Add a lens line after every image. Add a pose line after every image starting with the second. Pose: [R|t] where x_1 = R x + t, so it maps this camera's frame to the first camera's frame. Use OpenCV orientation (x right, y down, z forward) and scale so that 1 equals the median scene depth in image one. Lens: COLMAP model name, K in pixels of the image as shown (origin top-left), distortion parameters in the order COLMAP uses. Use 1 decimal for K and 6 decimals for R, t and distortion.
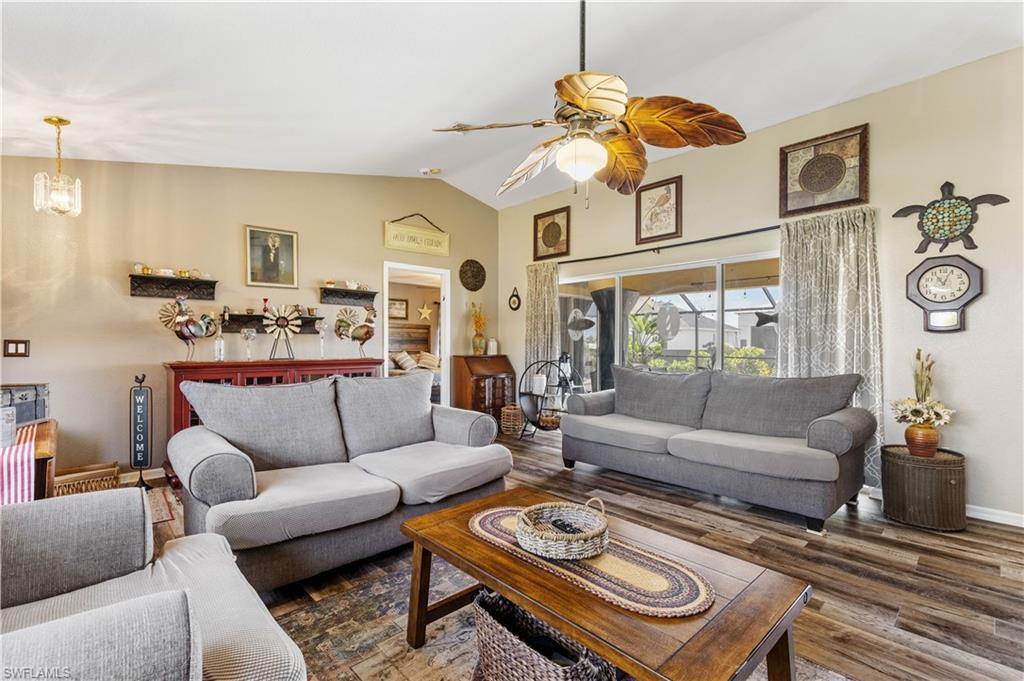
lens RADIAL K [[463.5, 0, 513.3], [0, 463.5, 347.6], [0, 0, 1]] dist [0.006078, 0.000176]
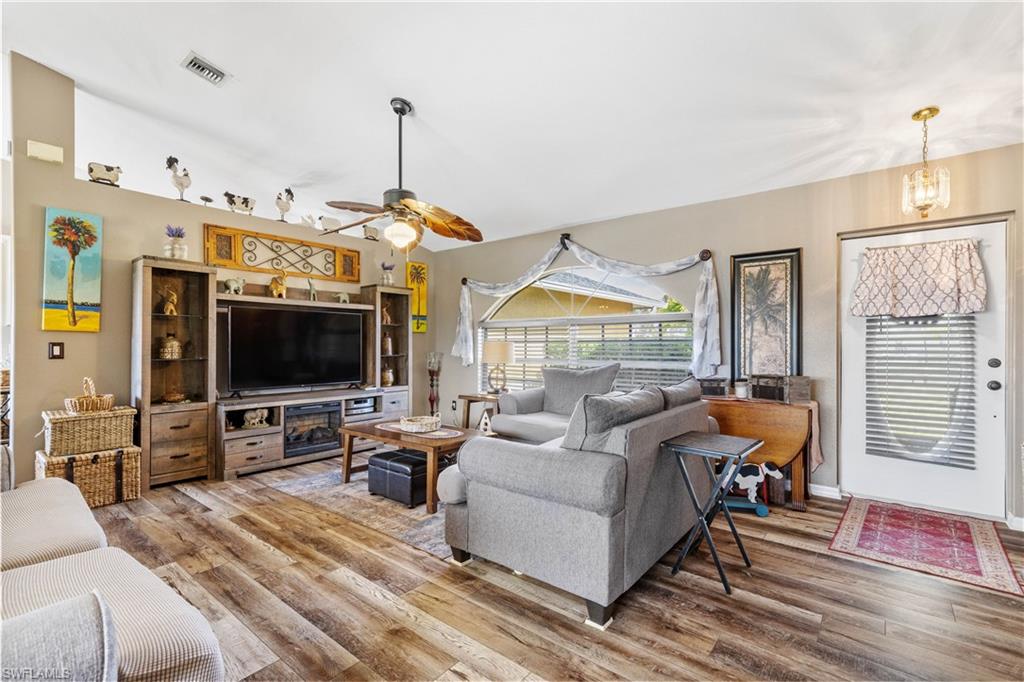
lens RADIAL K [[463.5, 0, 514.6], [0, 463.5, 342.9], [0, 0, 1]] dist [0.006078, 0.000176]
pose [[-0.990705, -0.005070, -0.135930, -0.017673], [-0.005612, 0.999978, 0.003605, -0.012451], [0.135909, 0.004335, -0.990712, 1.208488]]
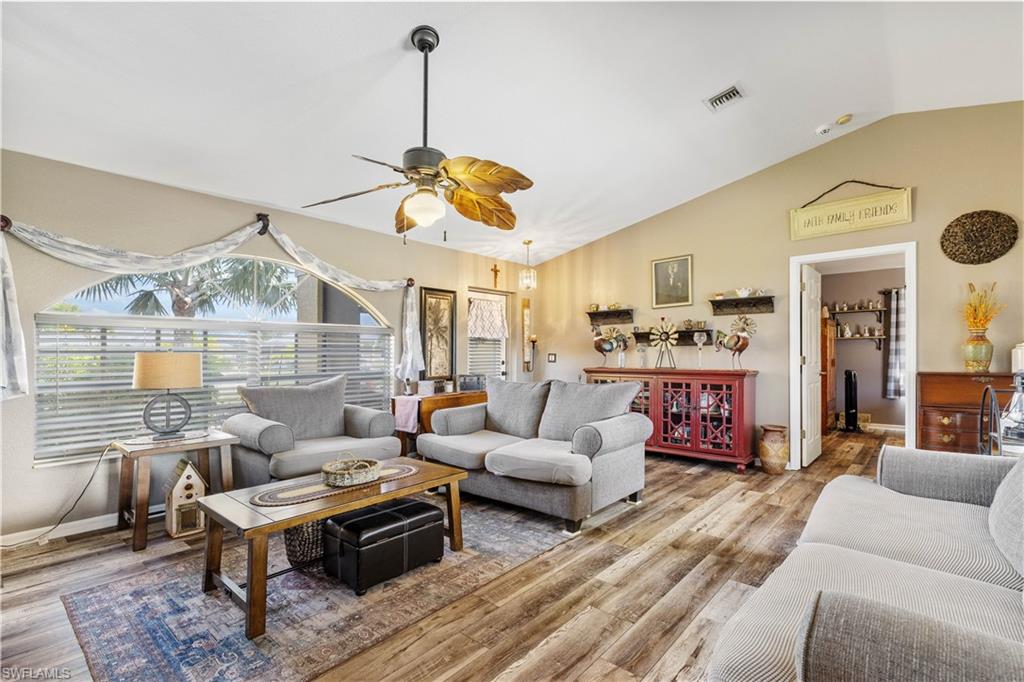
lens RADIAL K [[463.5, 0, 512.0], [0, 463.5, 354.3], [0, 0, 1]] dist [0.006078, 0.000176]
pose [[0.090889, -0.001559, -0.995860, 0.635758], [-0.000182, 0.999999, -0.001582, -0.007809], [0.995861, 0.000325, 0.090889, 0.500838]]
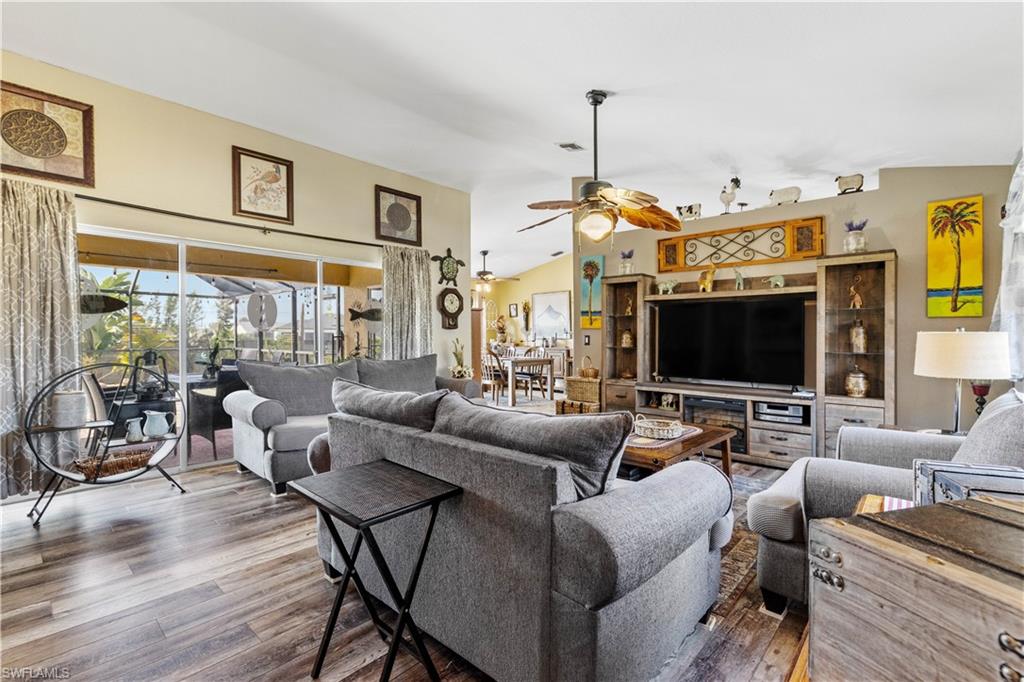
lens RADIAL K [[463.5, 0, 516.4], [0, 463.5, 335.8], [0, 0, 1]] dist [0.006078, 0.000176]
pose [[-0.072414, -0.002843, 0.997371, -0.668178], [0.003008, 0.999991, 0.003068, -0.009389], [-0.997370, 0.003222, -0.072404, 0.632222]]
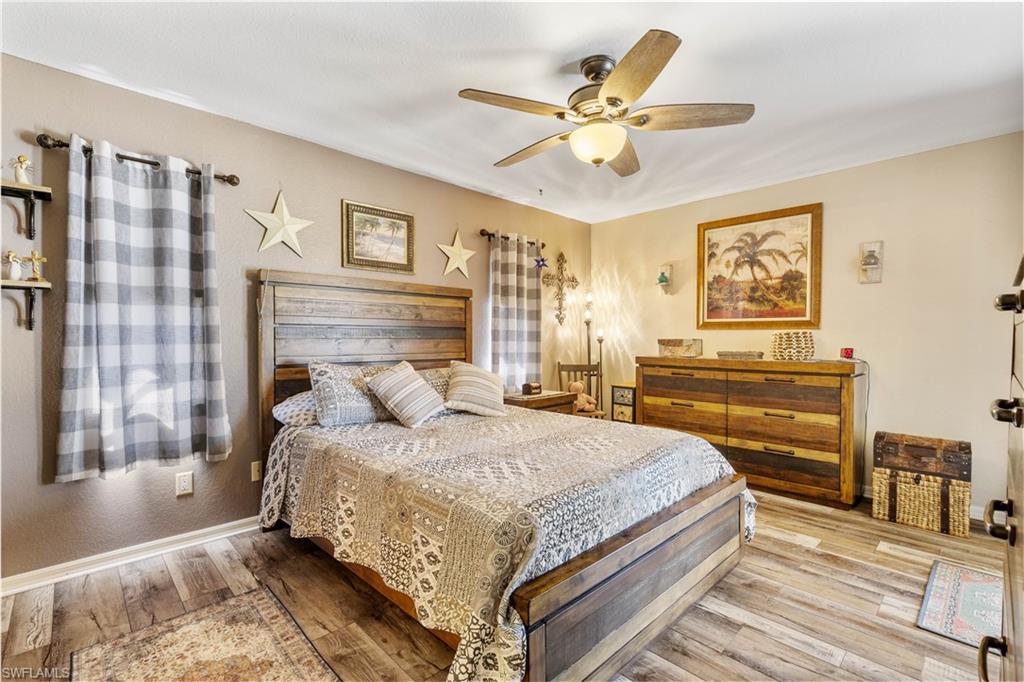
lens RADIAL K [[463.5, 0, 516.2], [0, 463.5, 351.4], [0, 0, 1]] dist [0.006078, 0.000176]
pose [[0.999891, 0.001009, 0.014699, -0.335847], [-0.001301, 0.999802, 0.019862, -0.011372], [-0.014676, -0.019879, 0.999695, 1.404883]]
